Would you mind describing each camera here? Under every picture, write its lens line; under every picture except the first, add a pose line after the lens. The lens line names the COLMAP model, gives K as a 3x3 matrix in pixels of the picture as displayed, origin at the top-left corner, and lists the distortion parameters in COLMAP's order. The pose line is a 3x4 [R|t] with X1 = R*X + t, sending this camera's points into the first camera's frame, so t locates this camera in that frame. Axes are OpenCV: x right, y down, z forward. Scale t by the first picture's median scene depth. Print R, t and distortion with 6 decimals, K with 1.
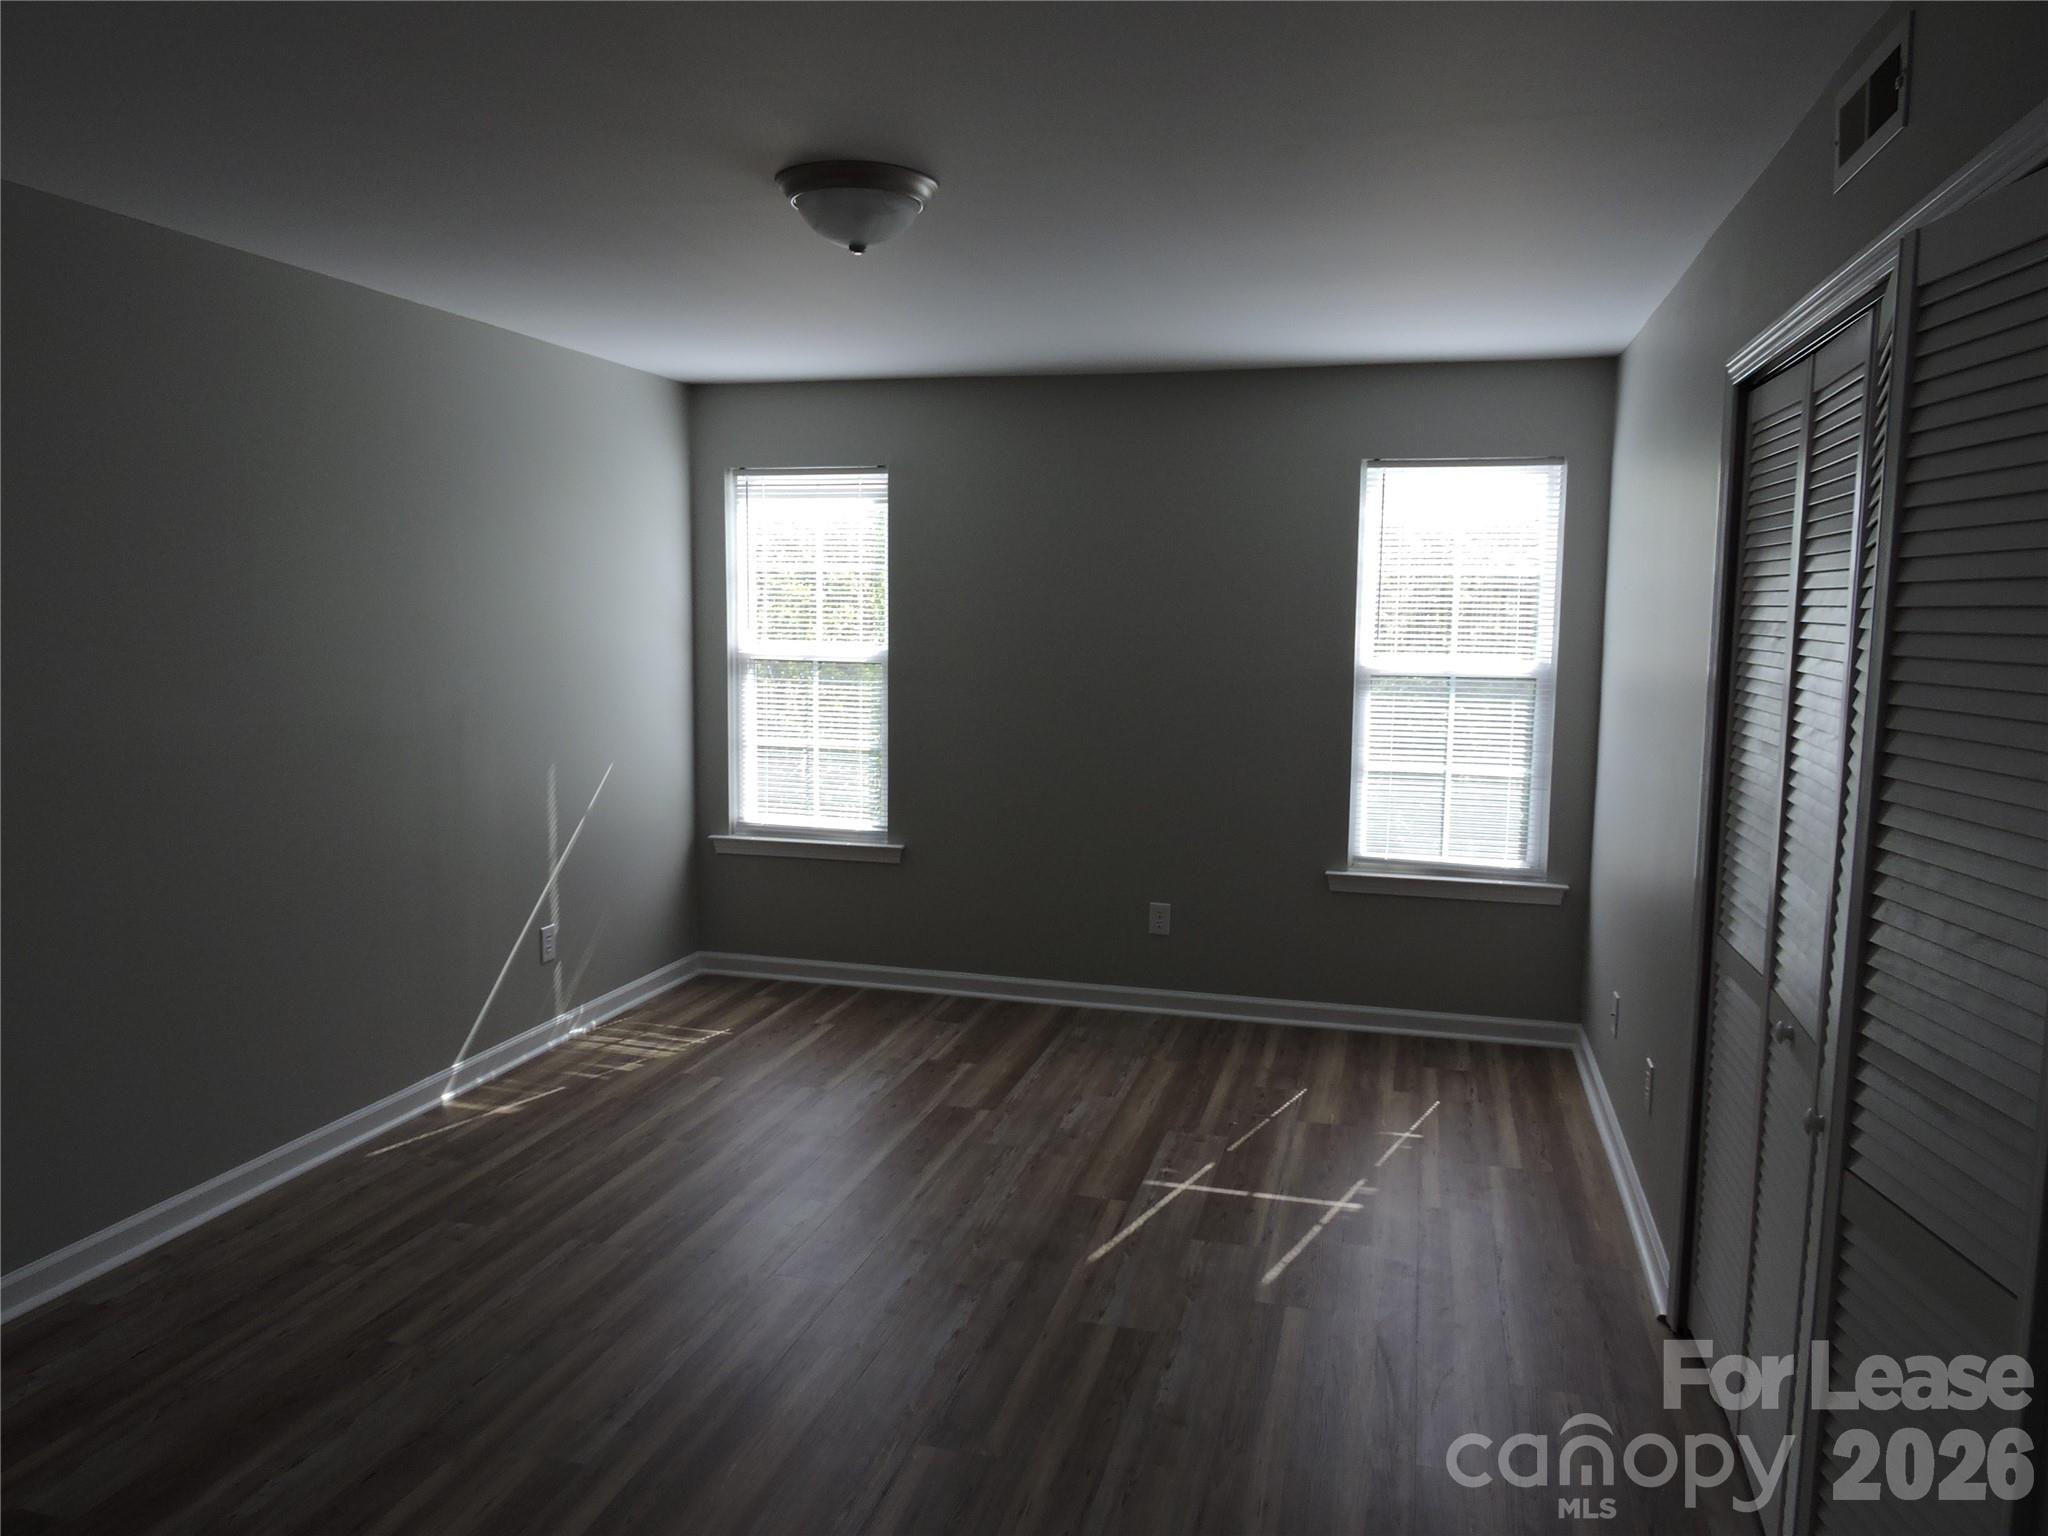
lens RADIAL K [[1457.2, 0, 1026.9], [0, 1457.2, 777.3], [0, 0, 1]] dist [-0.013752, 0.000241]
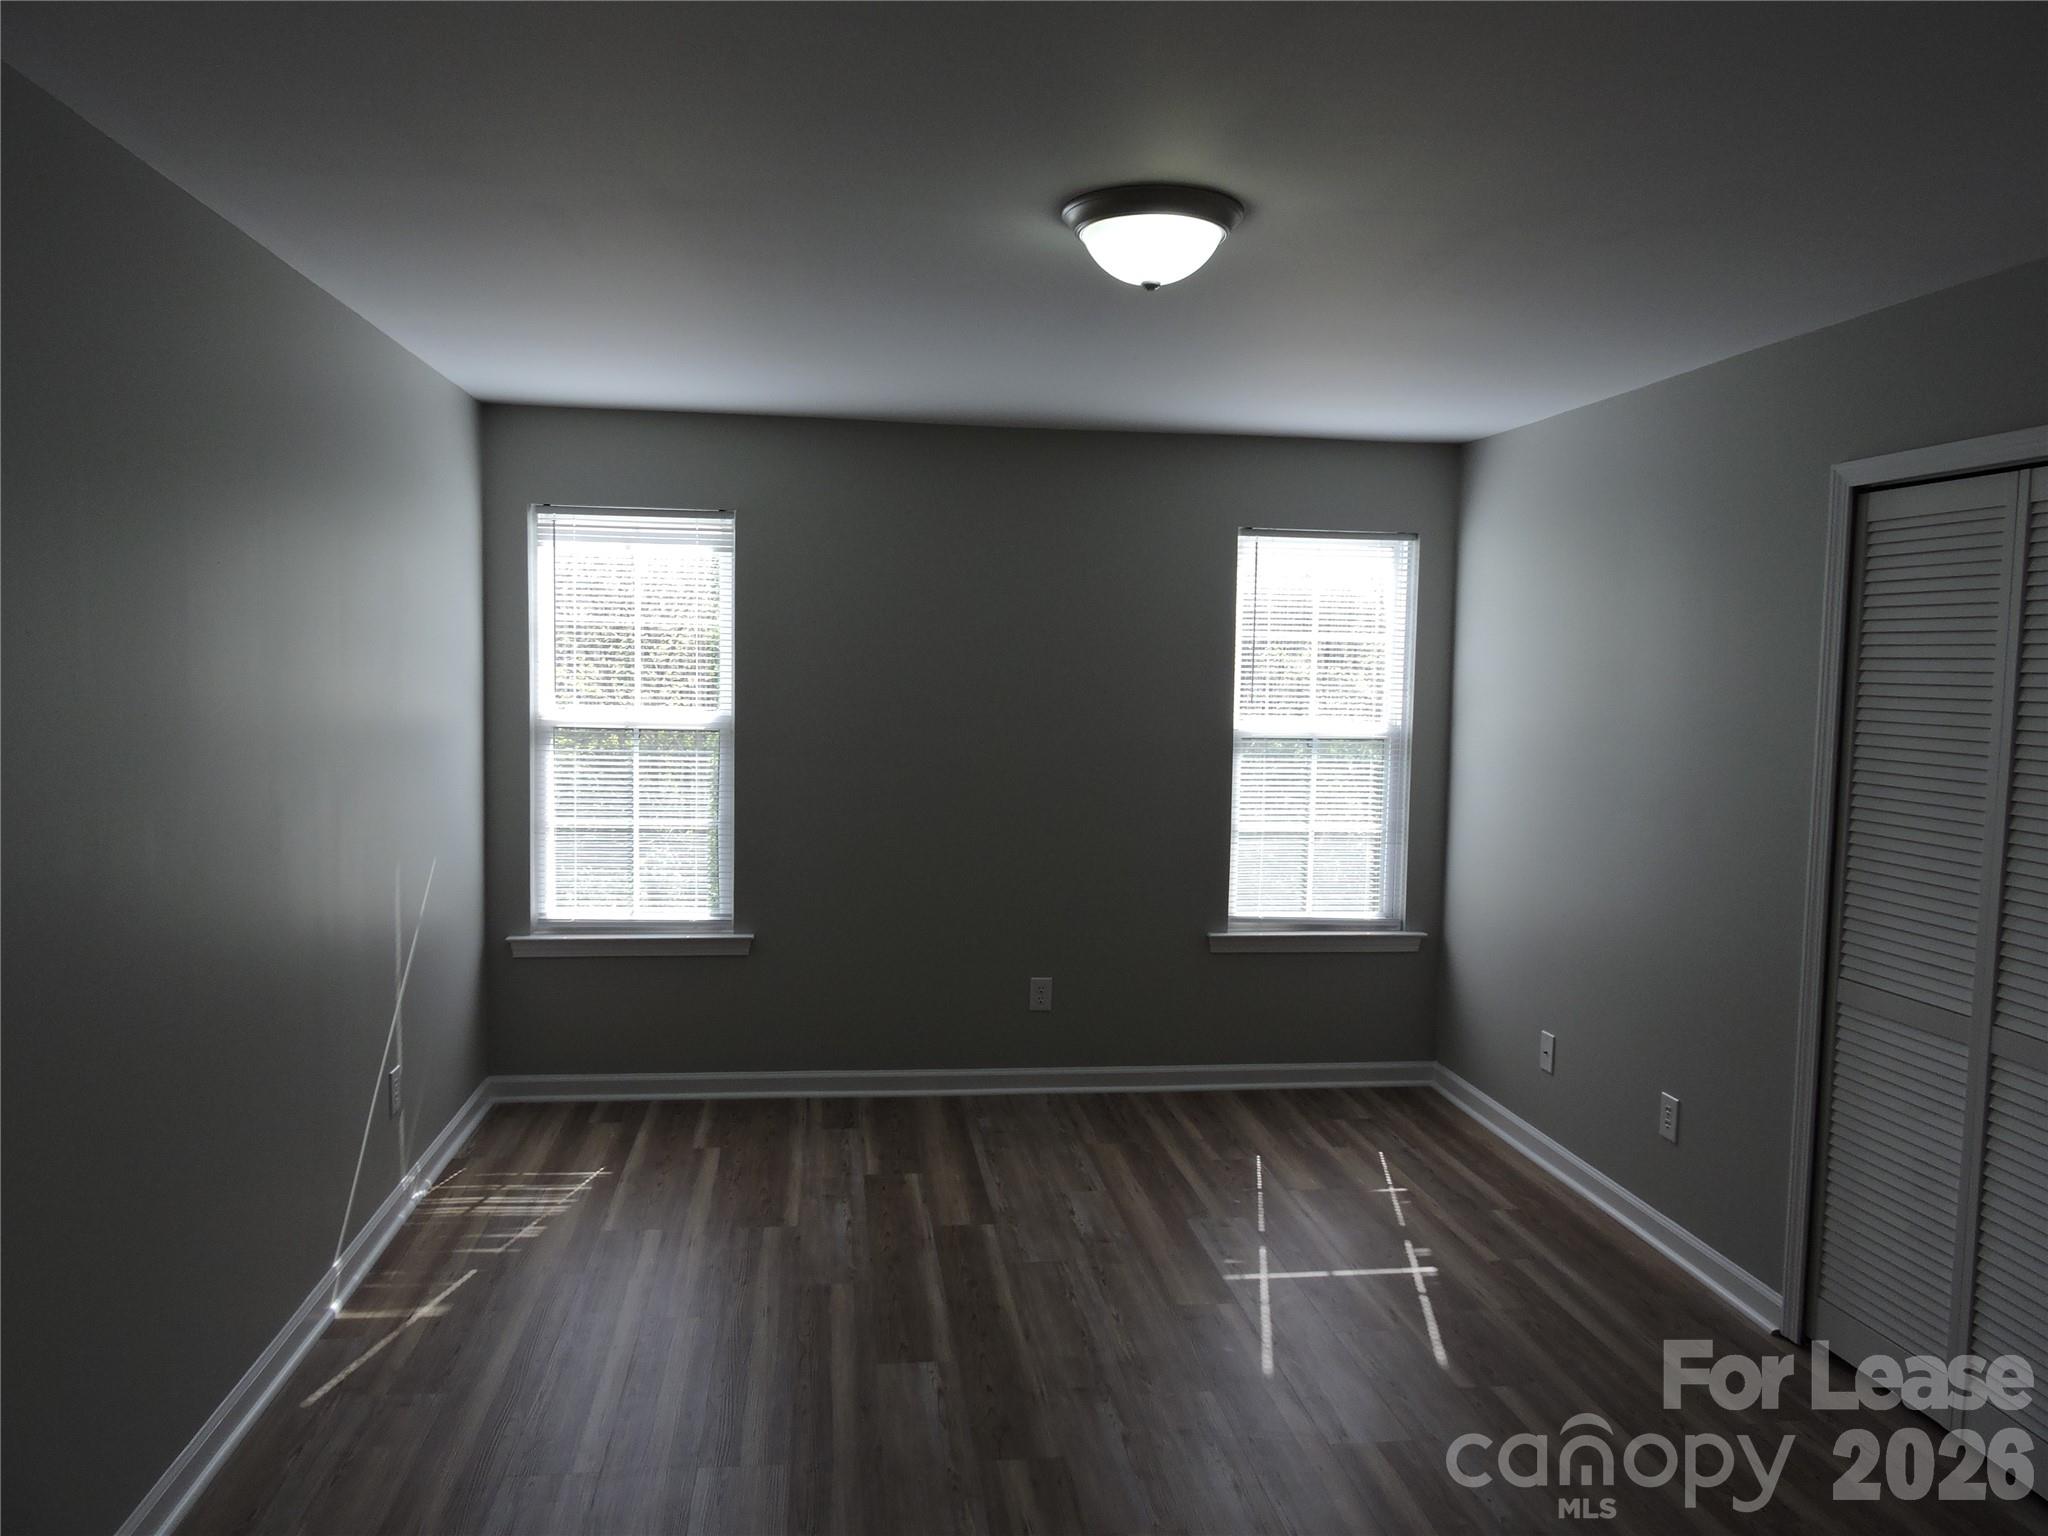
lens RADIAL K [[1457.2, 0, 1029.0], [0, 1457.2, 769.6], [0, 0, 1]] dist [-0.013752, 0.000241]
pose [[0.920696, -0.021607, 0.389682, -0.297710], [0.037005, 0.998801, -0.032051, -0.020759], [-0.388523, 0.043930, 0.920391, 0.120290]]
